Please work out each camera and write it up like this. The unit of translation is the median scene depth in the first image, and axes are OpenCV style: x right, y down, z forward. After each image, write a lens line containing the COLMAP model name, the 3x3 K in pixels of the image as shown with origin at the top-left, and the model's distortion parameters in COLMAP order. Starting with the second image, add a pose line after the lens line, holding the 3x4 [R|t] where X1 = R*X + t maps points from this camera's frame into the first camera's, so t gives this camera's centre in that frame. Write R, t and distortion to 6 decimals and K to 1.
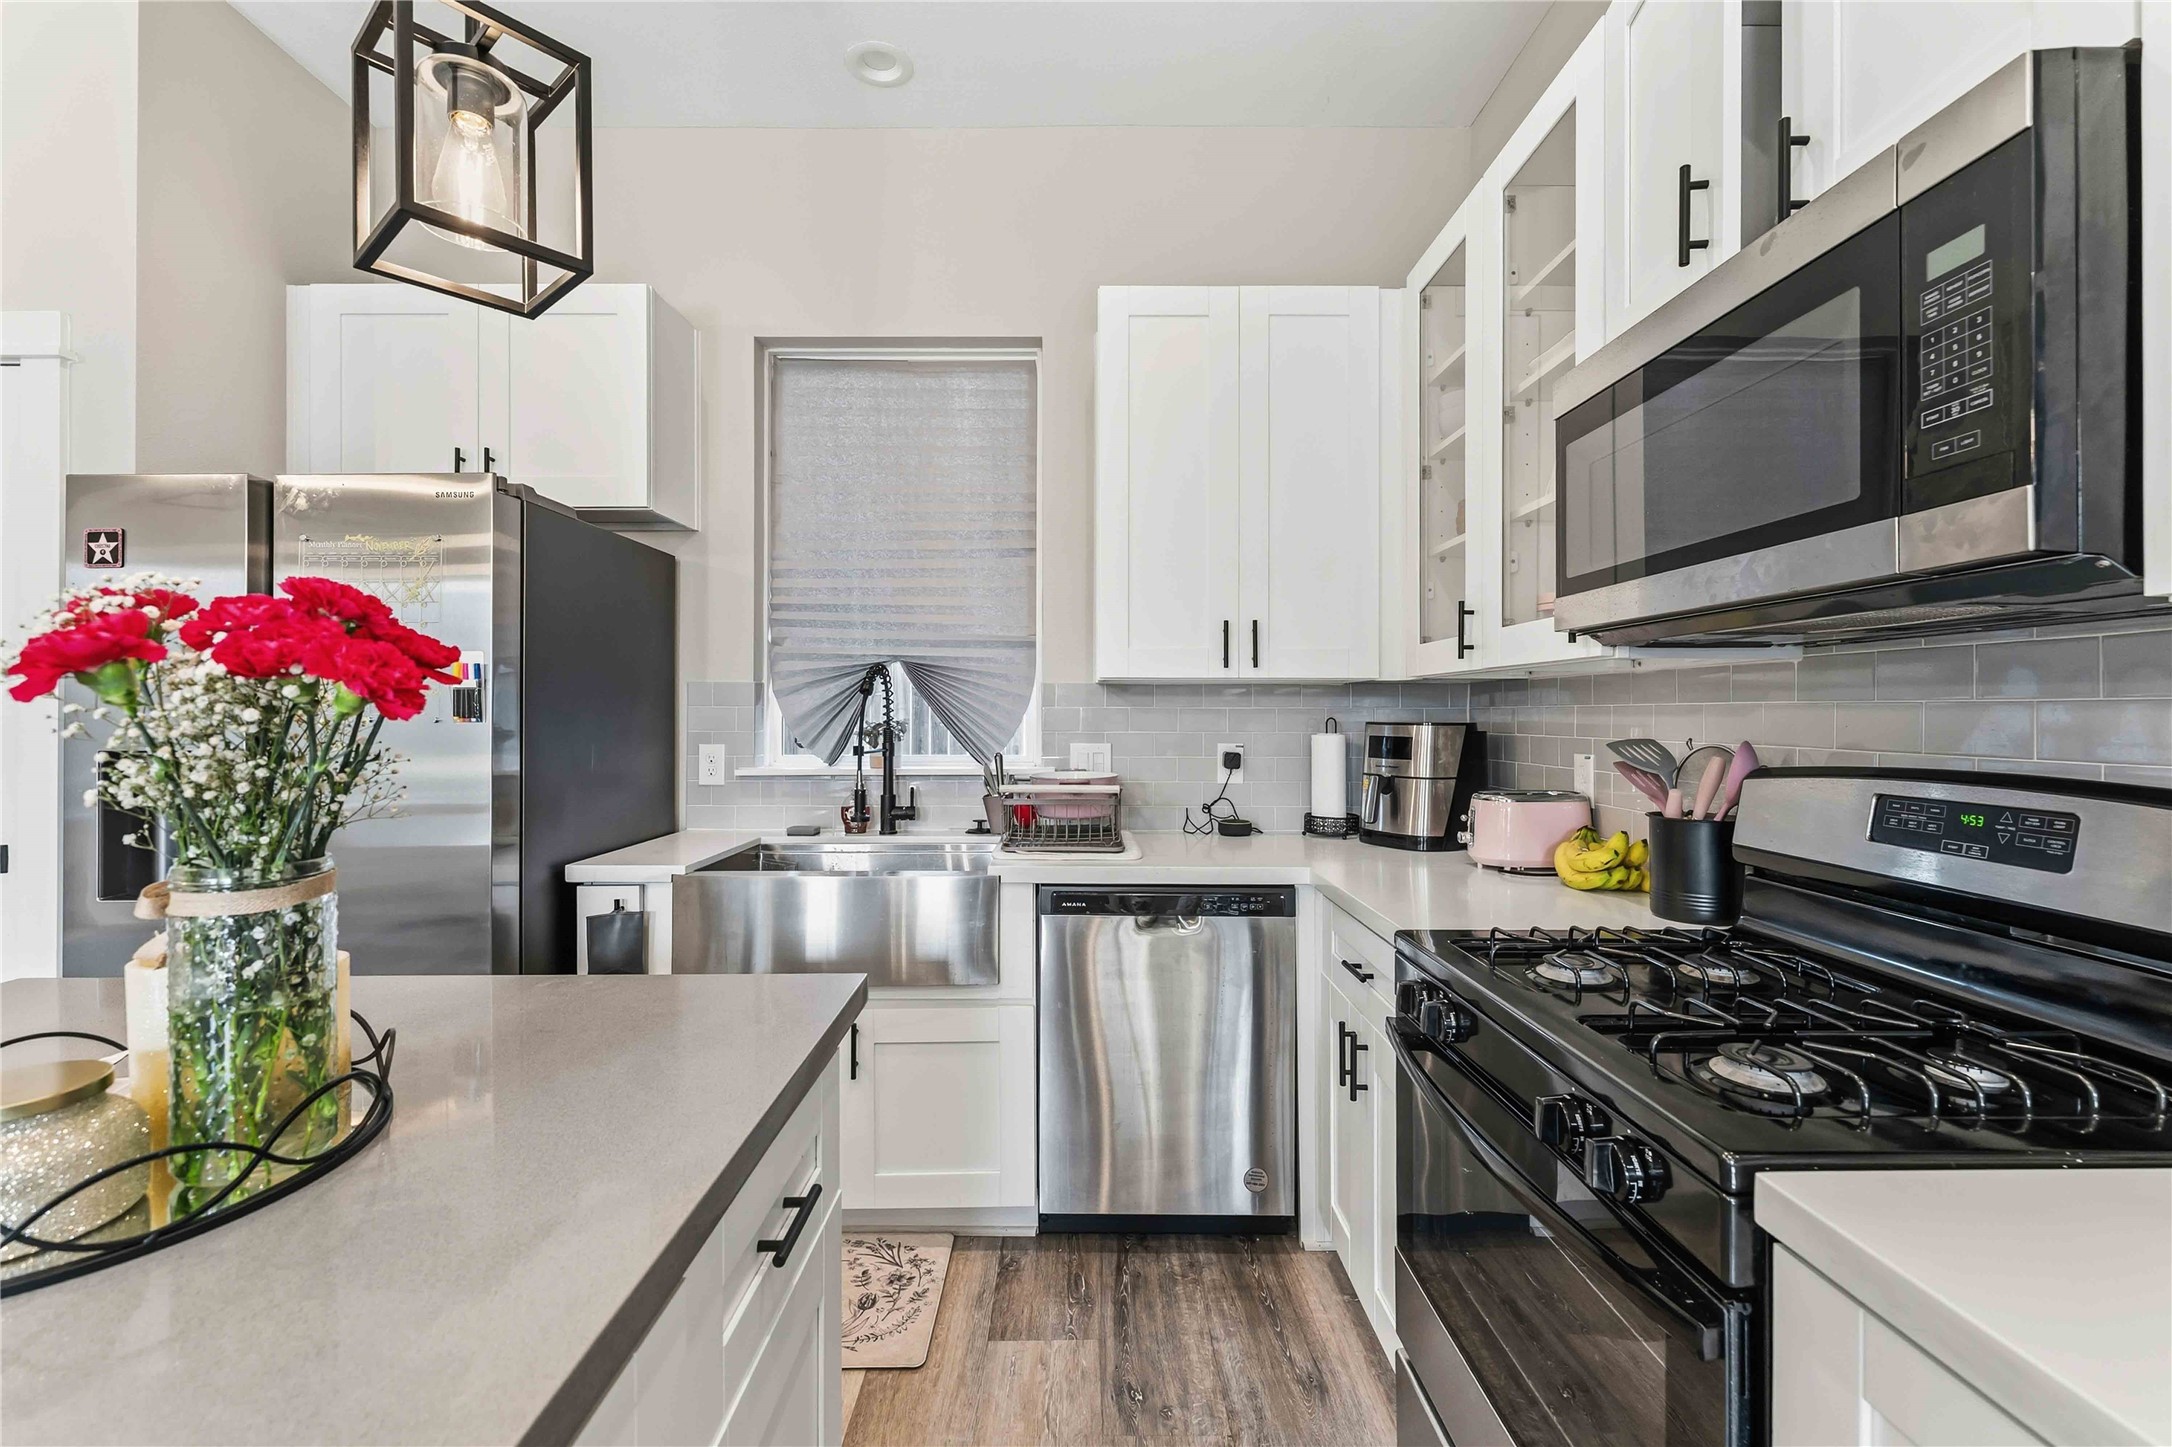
lens RADIAL K [[916.4, 0, 1085.5], [0, 916.4, 707.7], [0, 0, 1]] dist [-0.000391, -0.000254]
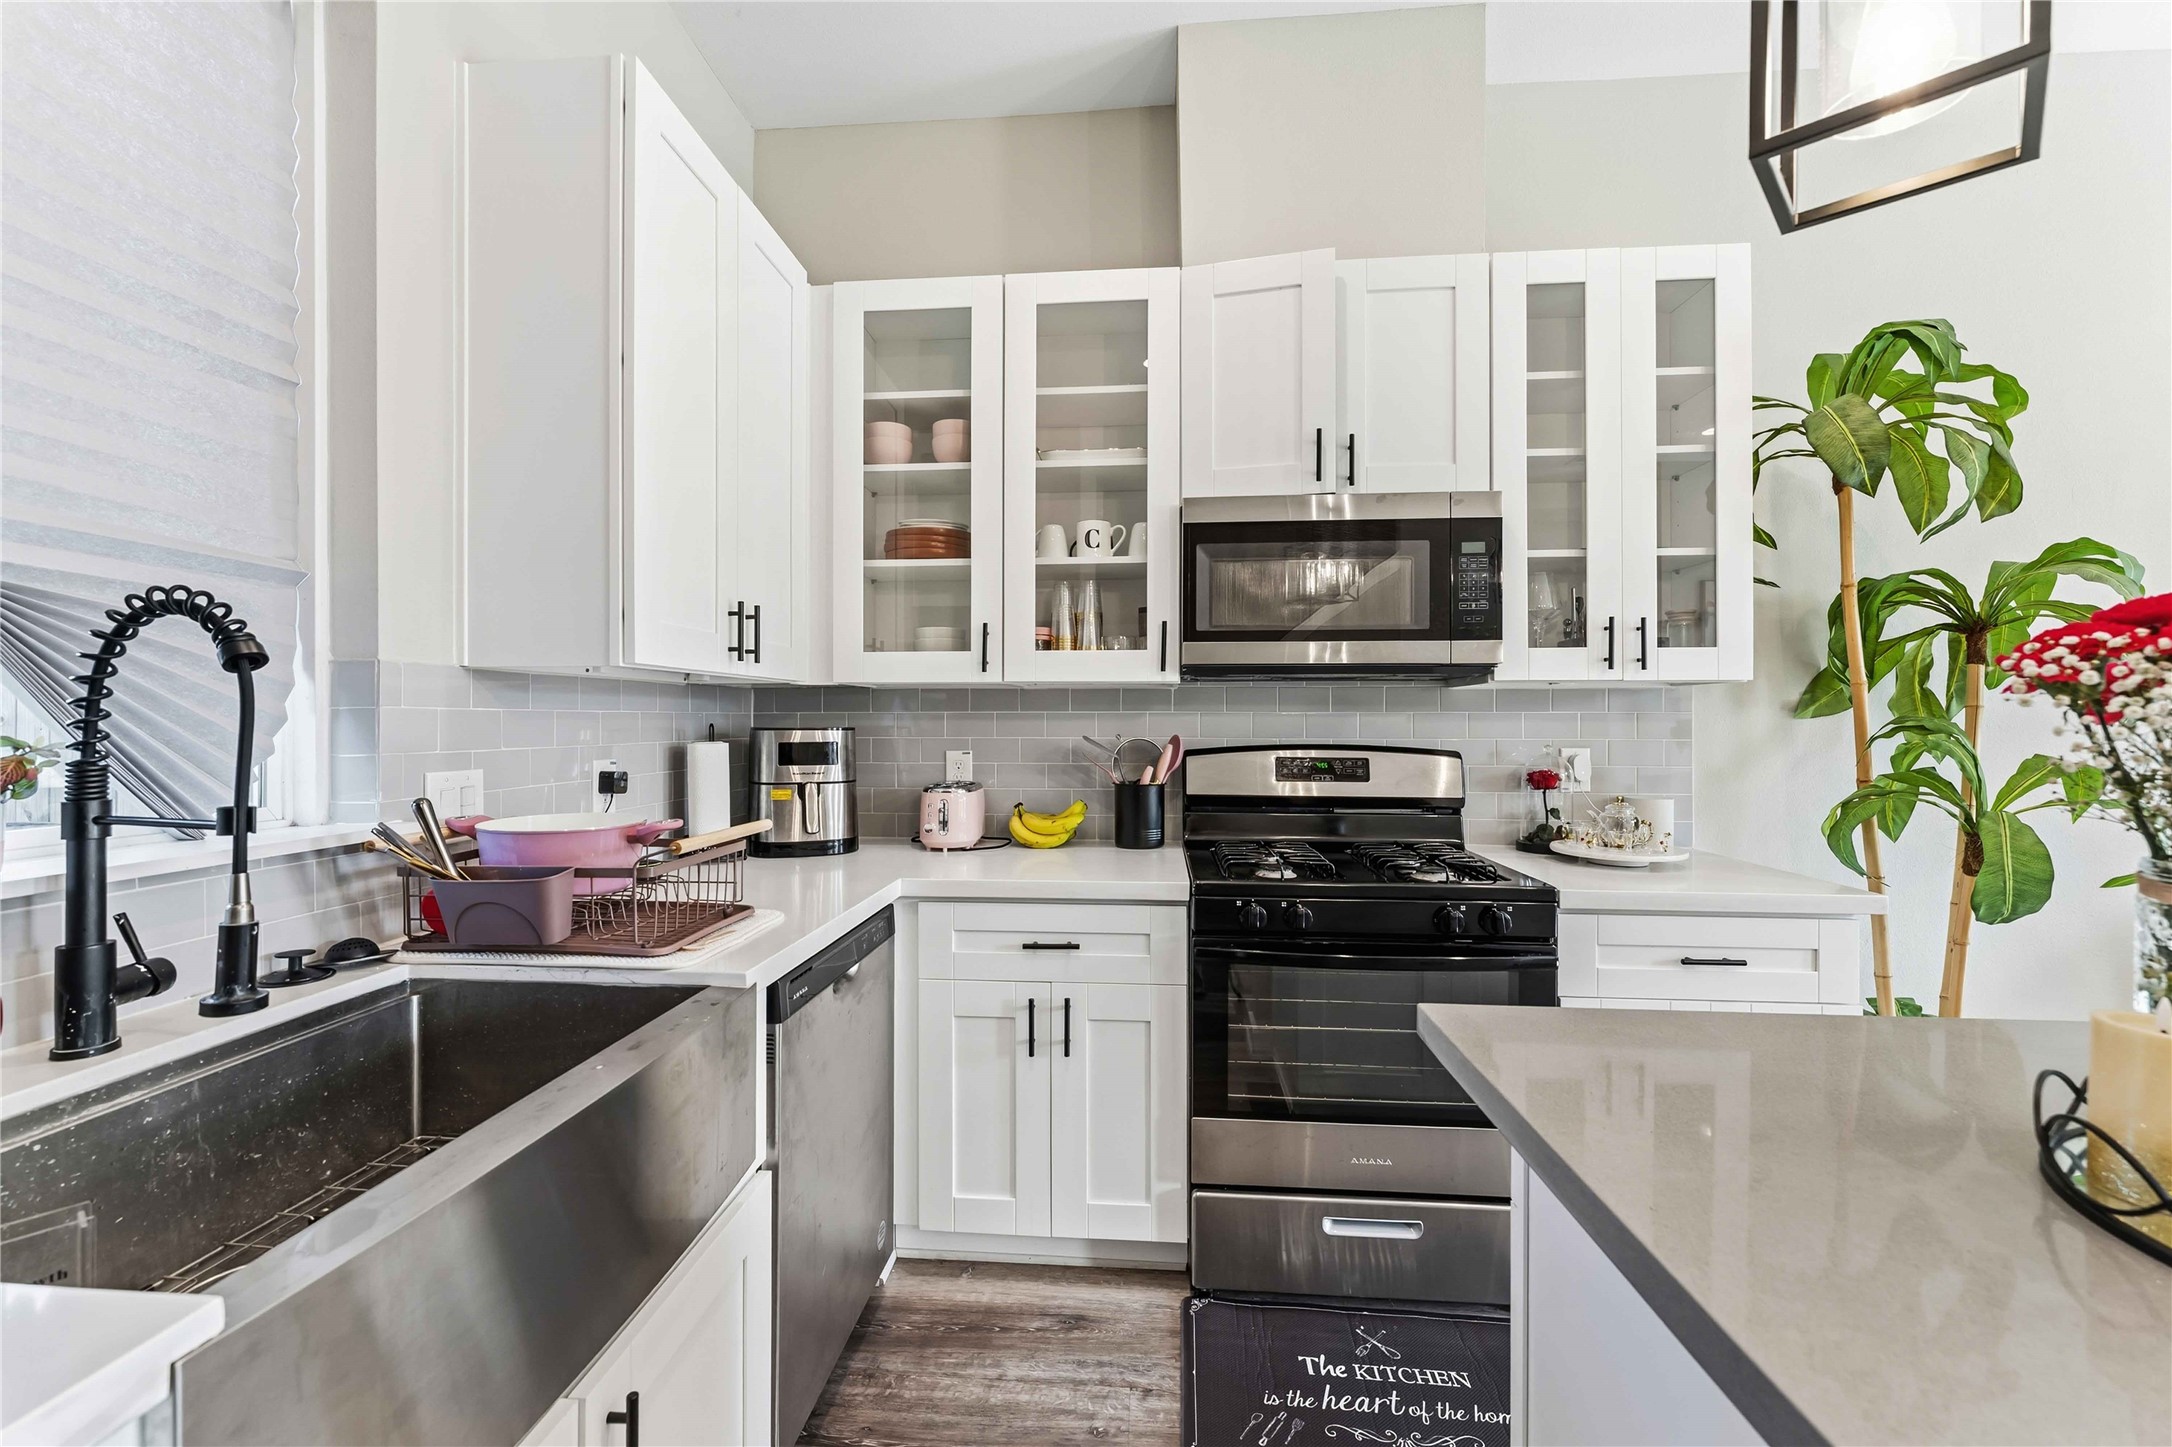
lens RADIAL K [[891.0, 0, 1081.8], [0, 891.0, 717.7], [0, 0, 1]] dist [-0.000191, -0.000147]
pose [[0.086508, -0.000930, 0.996251, -0.670708], [-0.006186, 0.999980, 0.001471, 0.002608], [-0.996232, -0.006290, 0.086501, 0.730825]]
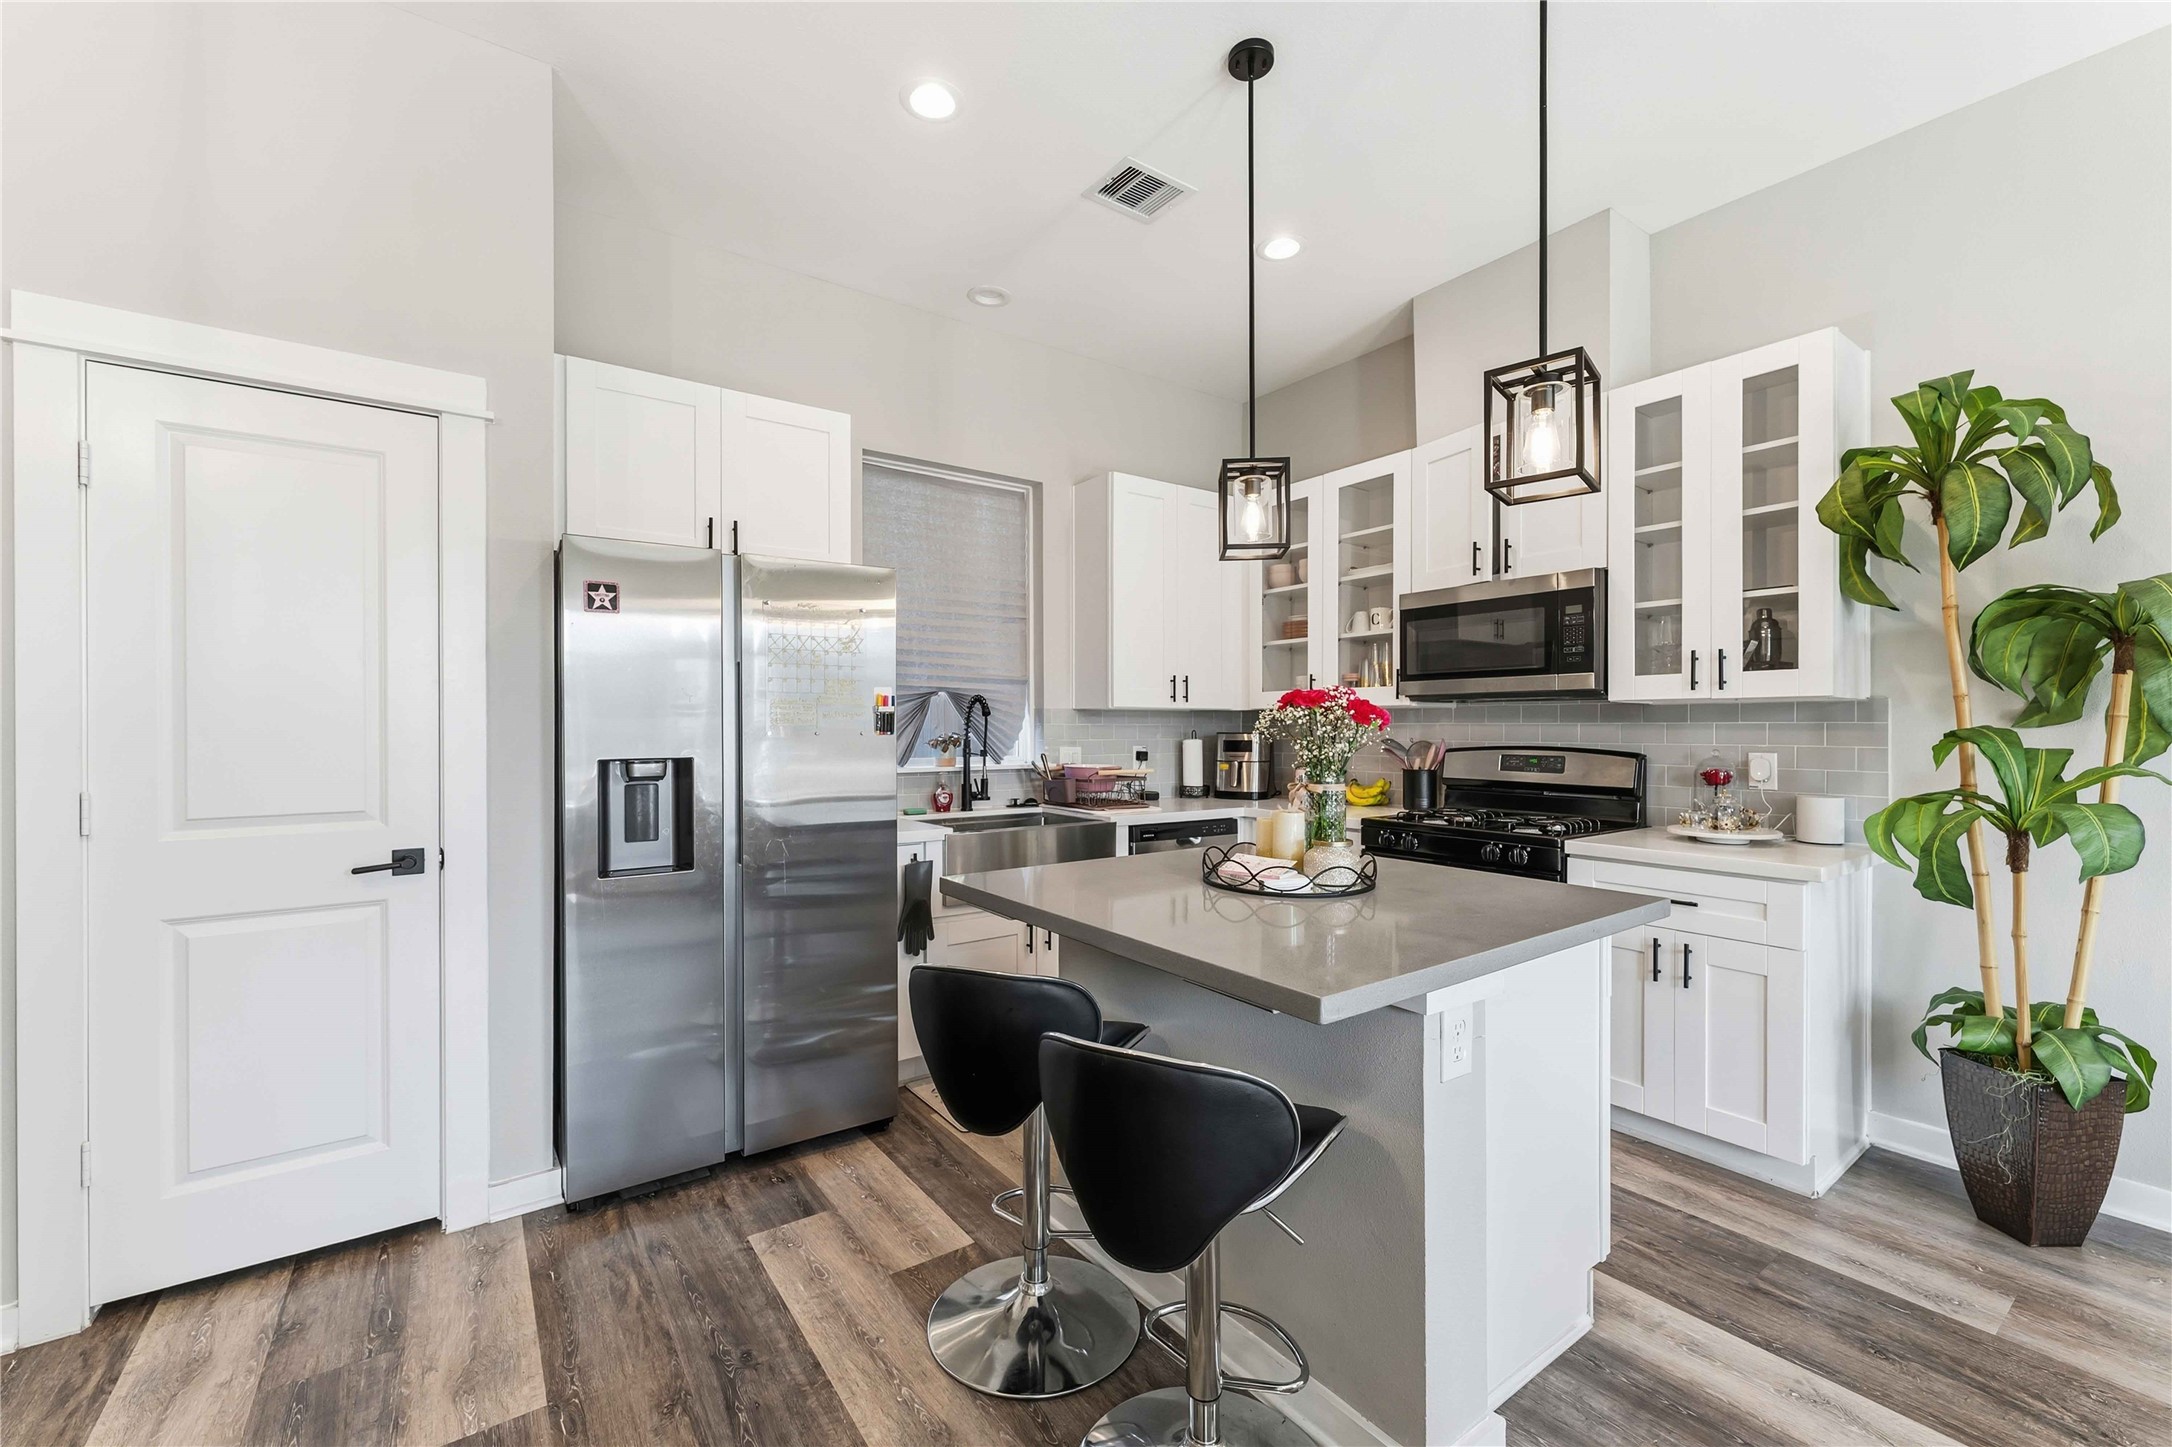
lens RADIAL K [[884.2, 0, 1084.9], [0, 884.2, 729.6], [0, 0, 1]] dist [0.001498, 0.000032]
pose [[0.816597, -0.002563, 0.577203, -1.105411], [-0.002381, 0.999967, 0.007809, -0.003819], [-0.577204, -0.007751, 0.816563, -0.329661]]
